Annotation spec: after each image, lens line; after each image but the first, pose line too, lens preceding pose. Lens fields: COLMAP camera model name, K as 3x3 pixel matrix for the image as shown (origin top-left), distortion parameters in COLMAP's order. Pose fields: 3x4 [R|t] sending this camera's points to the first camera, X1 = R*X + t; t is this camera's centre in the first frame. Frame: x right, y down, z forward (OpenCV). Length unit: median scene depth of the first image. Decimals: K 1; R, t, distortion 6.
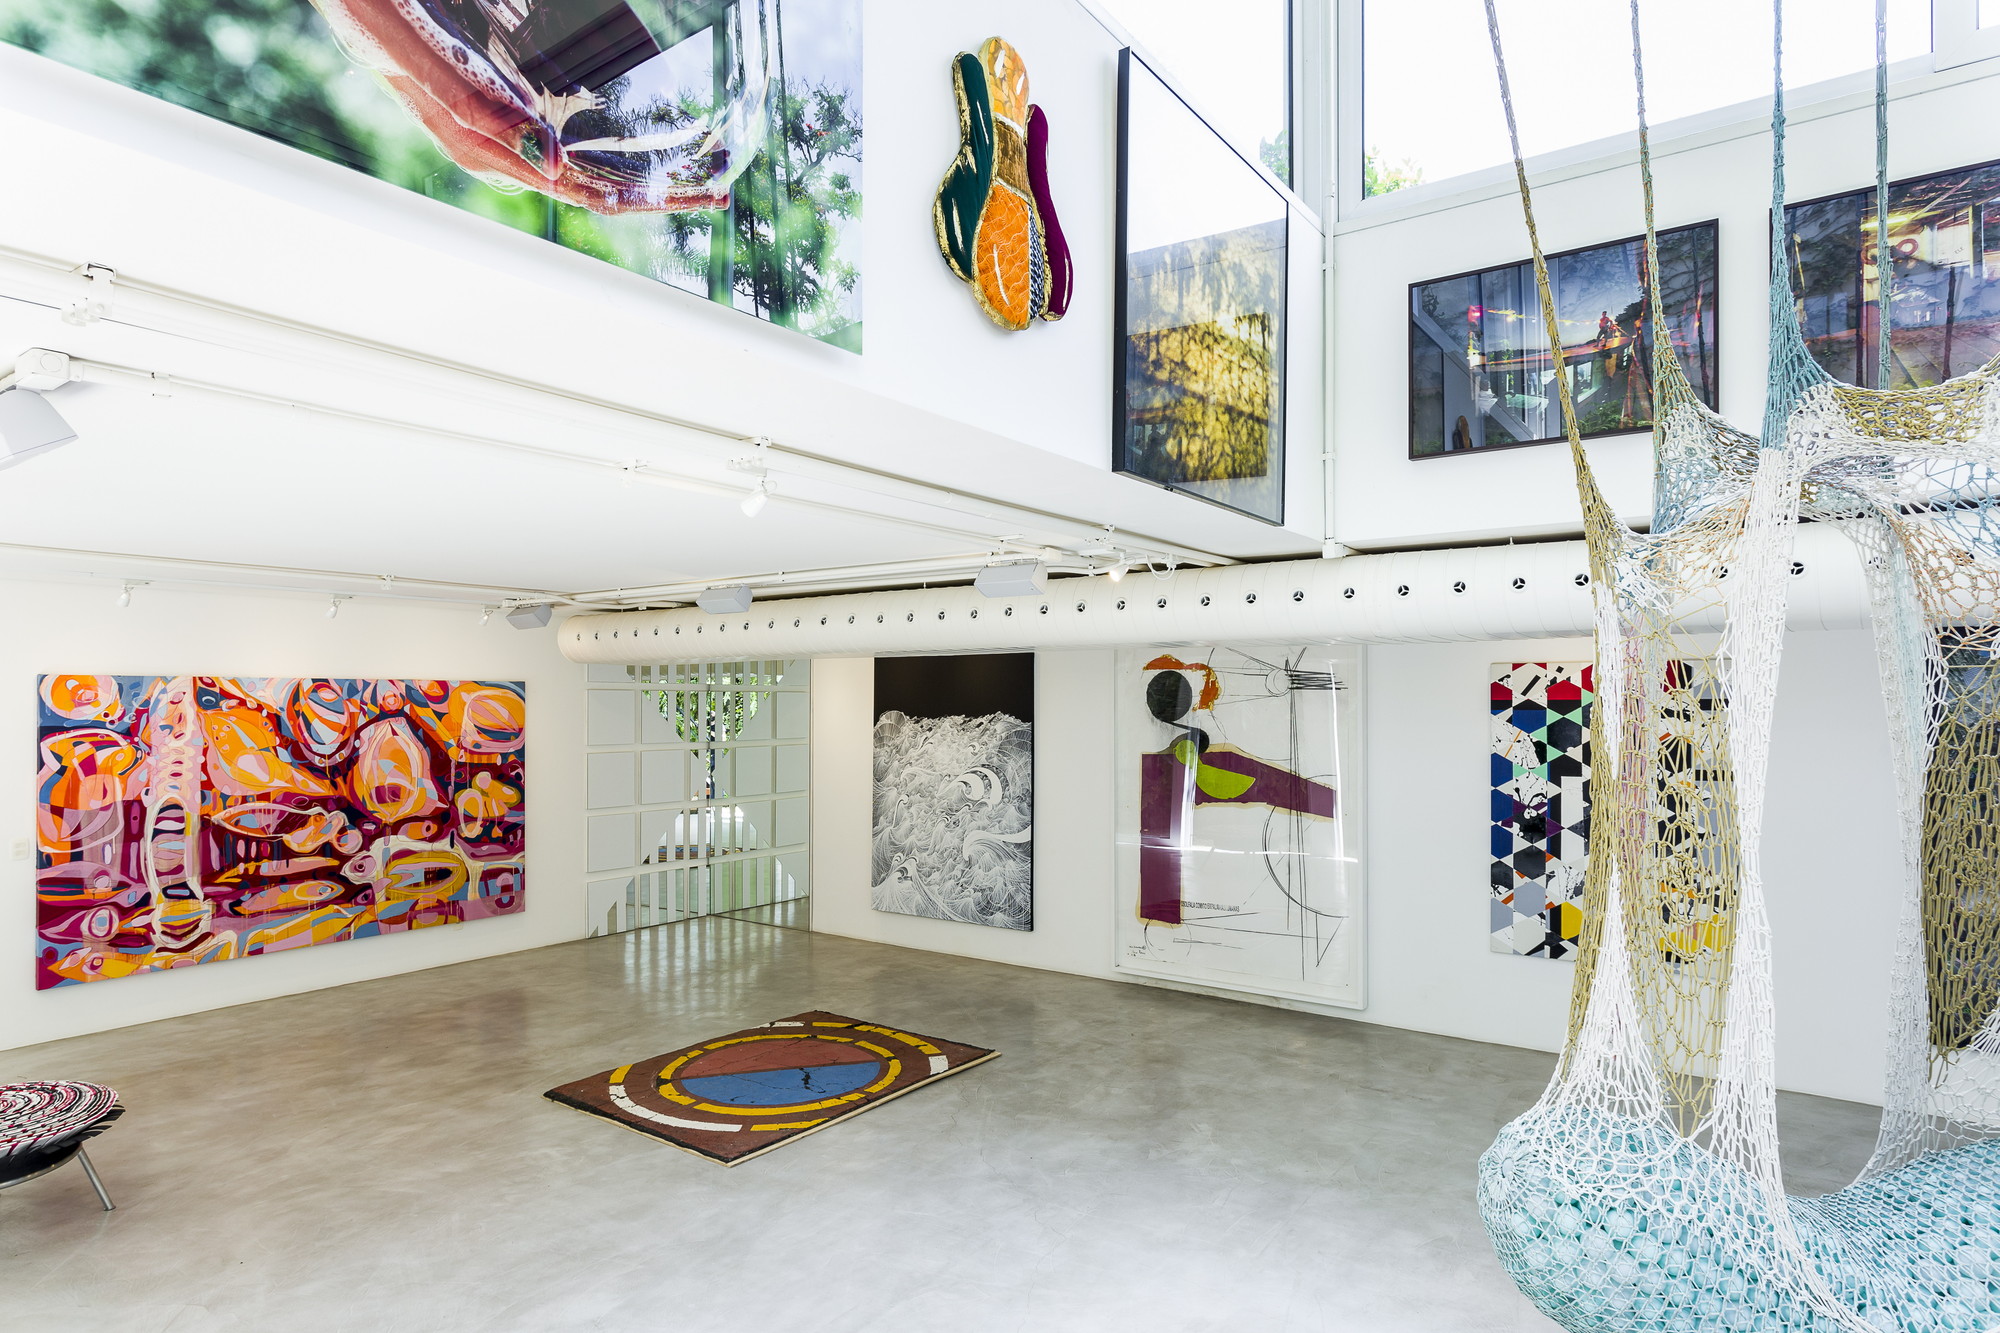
lens RADIAL K [[1122.5, 0, 988.1], [0, 1122.5, 699.5], [0, 0, 1]] dist [-0.015614, 0.009542]
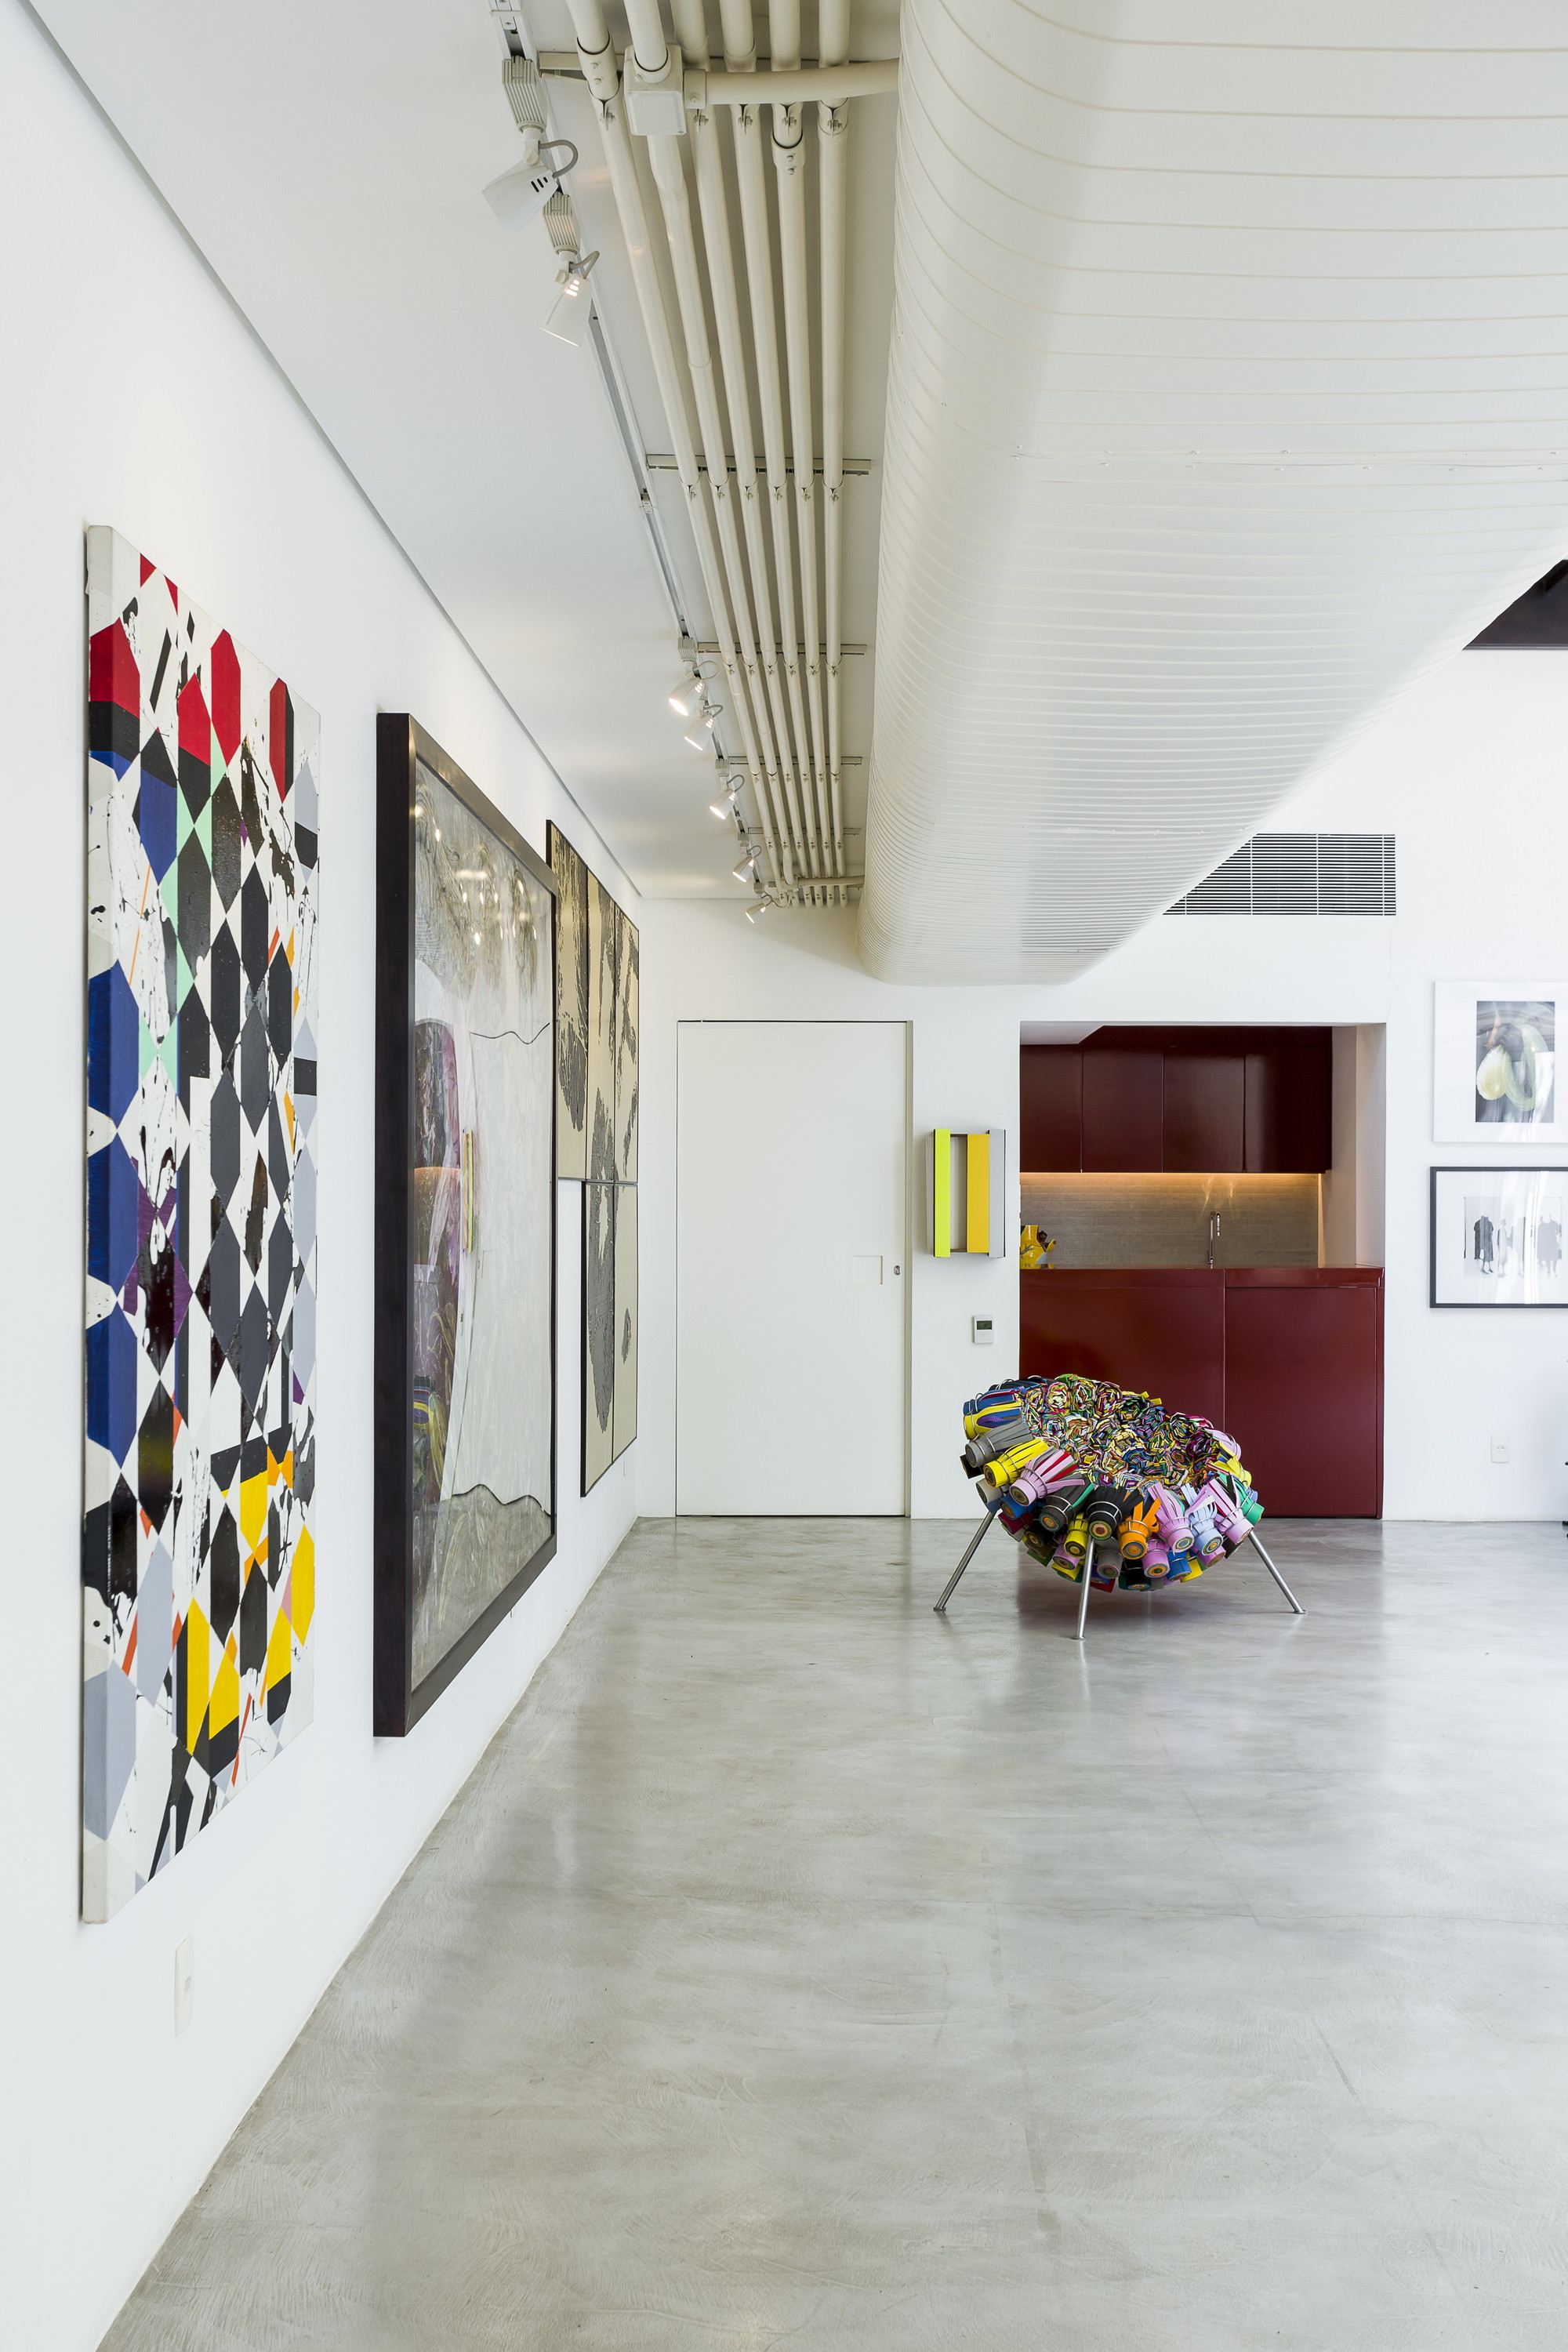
lens RADIAL K [[2663.9, 0, 784.0], [0, 2663.9, 1176.0], [0, 0, 1]] dist [-0.000622, -0.000374]
pose [[-0.570638, 0.002529, 0.821198, -0.021468], [-0.008942, 0.999917, -0.009293, 0.081397], [-0.821153, -0.012646, -0.570568, 1.050134]]
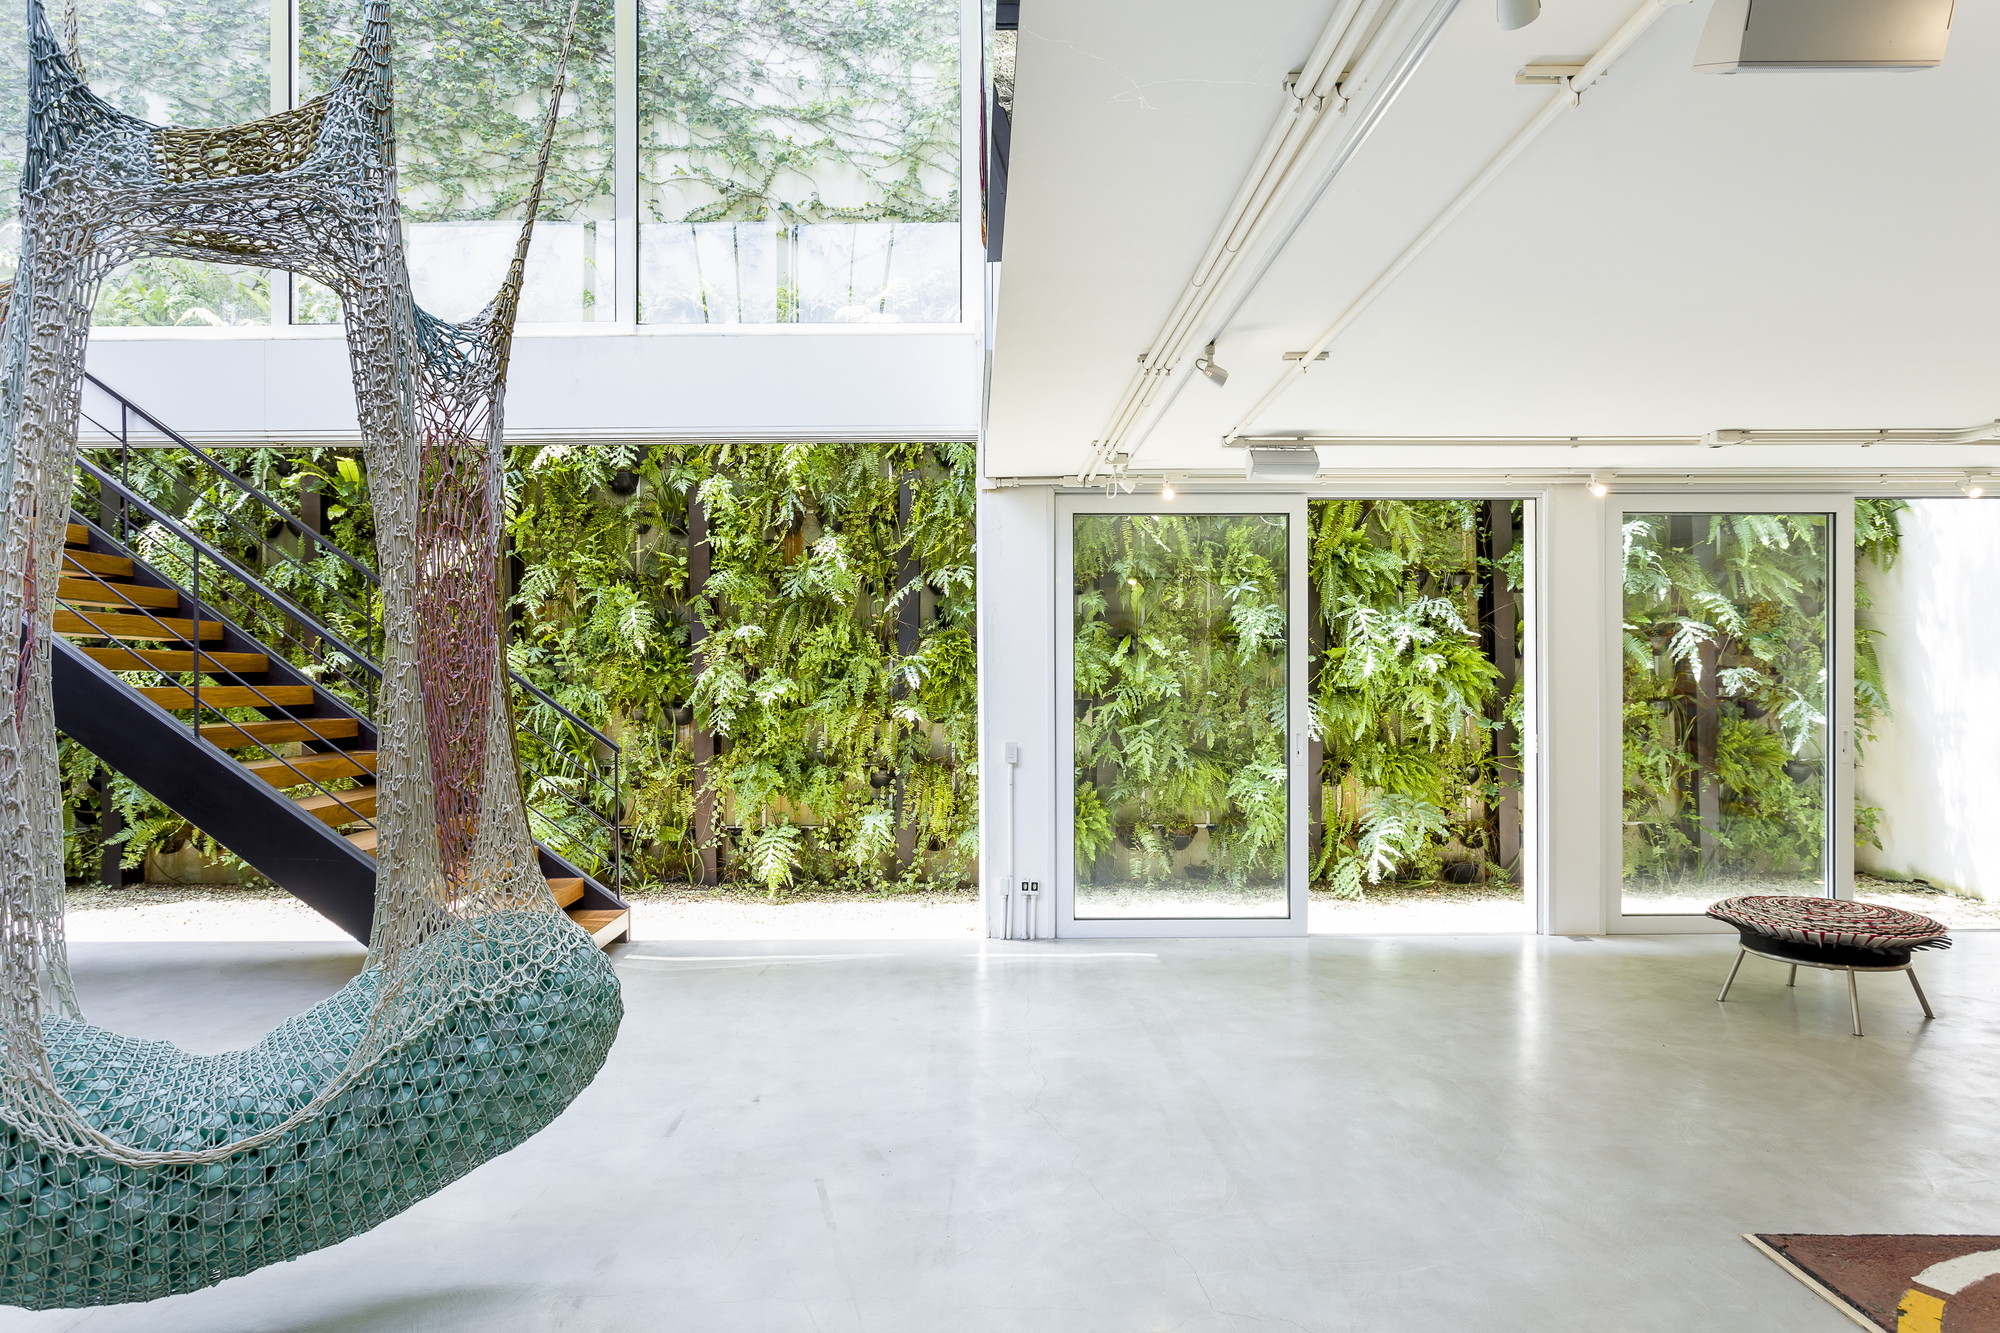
lens RADIAL K [[1110.5, 0, 980.8], [0, 1110.5, 674.5], [0, 0, 1]] dist [-0.003047, 0.002601]
pose [[-0.800979, 0.000574, -0.598692, 0.319782], [0.007121, 0.999938, -0.008569, 0.068021], [0.598650, -0.011127, -0.800934, 0.818736]]
